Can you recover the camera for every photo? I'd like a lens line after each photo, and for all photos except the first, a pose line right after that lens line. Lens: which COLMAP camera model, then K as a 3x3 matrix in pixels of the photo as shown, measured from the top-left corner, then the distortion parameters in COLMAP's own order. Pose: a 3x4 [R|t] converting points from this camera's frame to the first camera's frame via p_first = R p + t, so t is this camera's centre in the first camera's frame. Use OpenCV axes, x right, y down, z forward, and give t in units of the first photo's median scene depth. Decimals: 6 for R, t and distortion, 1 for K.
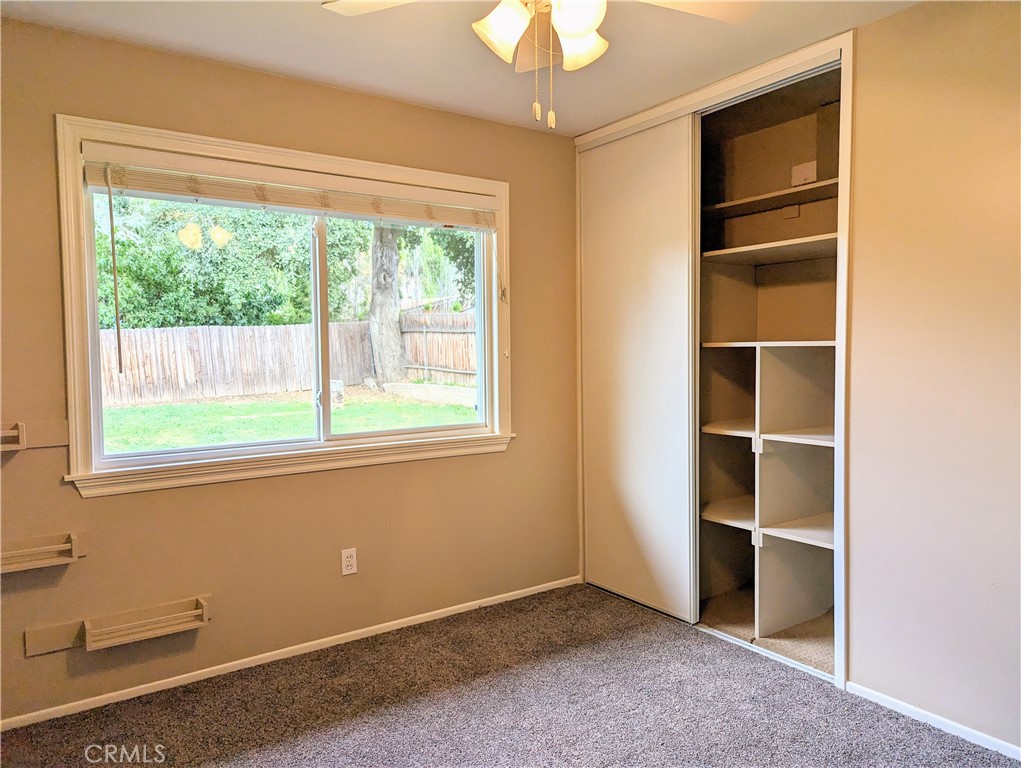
lens RADIAL K [[709.5, 0, 510.5], [0, 709.5, 384.0], [0, 0, 1]] dist [0.002434, -0.002602]
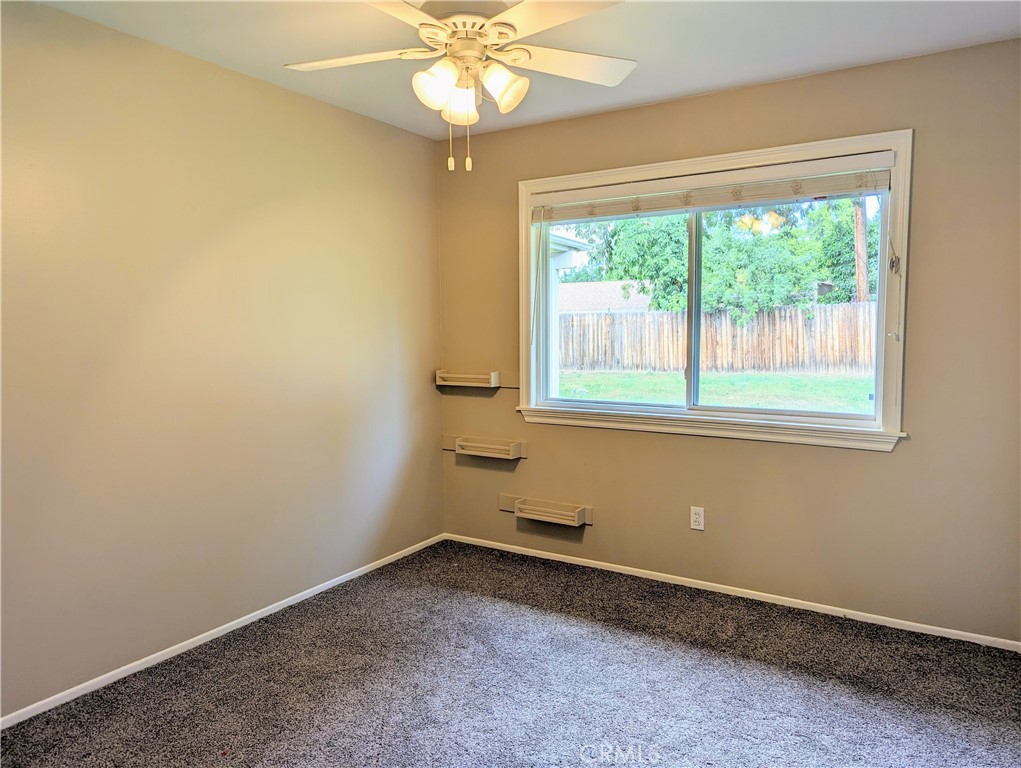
lens RADIAL K [[709.5, 0, 510.5], [0, 709.5, 384.0], [0, 0, 1]] dist [0.002434, -0.002602]
pose [[0.382476, 0.085781, -0.919975, 0.686420], [-0.043626, 0.996247, 0.074755, -0.034187], [0.922935, 0.011543, 0.384783, 0.292351]]
